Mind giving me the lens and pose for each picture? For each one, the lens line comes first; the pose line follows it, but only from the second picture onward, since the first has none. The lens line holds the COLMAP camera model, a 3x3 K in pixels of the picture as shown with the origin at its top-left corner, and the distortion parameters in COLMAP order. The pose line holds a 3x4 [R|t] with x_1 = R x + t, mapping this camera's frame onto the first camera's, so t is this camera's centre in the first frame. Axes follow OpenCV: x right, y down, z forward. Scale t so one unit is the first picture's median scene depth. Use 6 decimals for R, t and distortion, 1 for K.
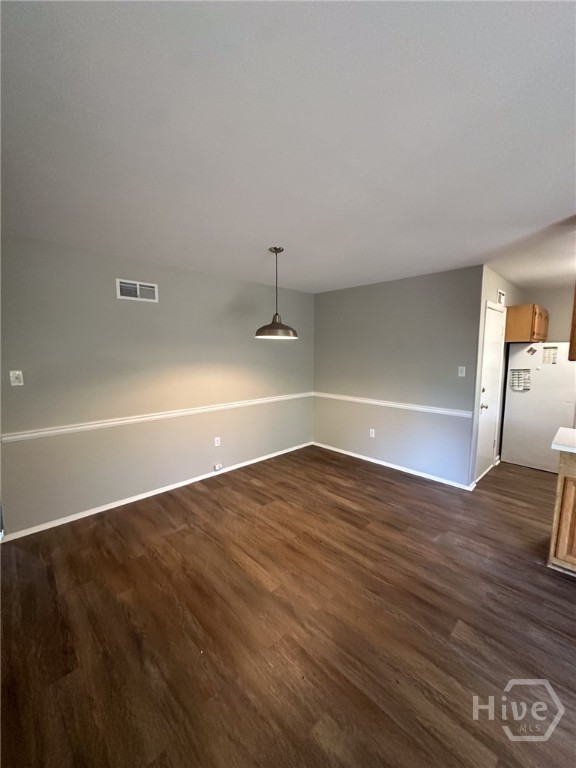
lens RADIAL K [[304.4, 0, 288.2], [0, 304.4, 384.3], [0, 0, 1]] dist [-0.005891, 0.001045]
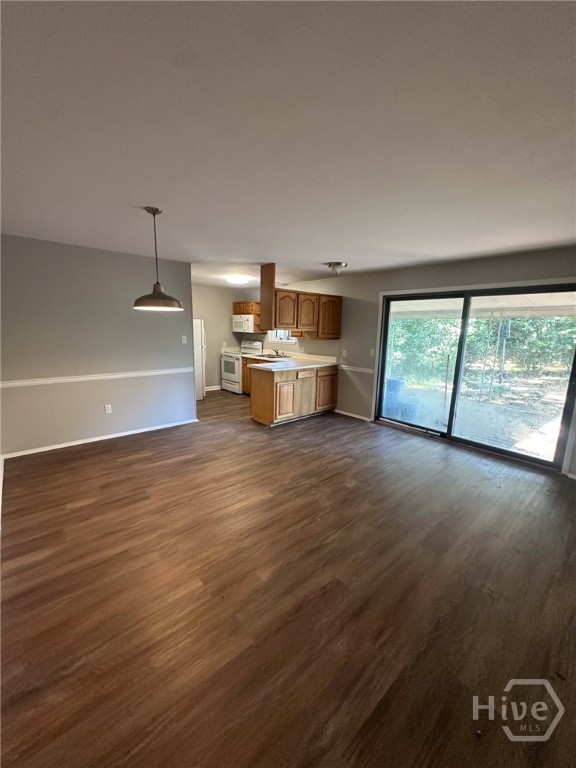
lens RADIAL K [[304.4, 0, 287.7], [0, 304.4, 383.7], [0, 0, 1]] dist [-0.005891, 0.001045]
pose [[0.056391, -0.184994, 0.981120, -0.942058], [0.091029, 0.979544, 0.179465, -0.060068], [-0.994250, 0.079190, 0.072078, 0.541647]]
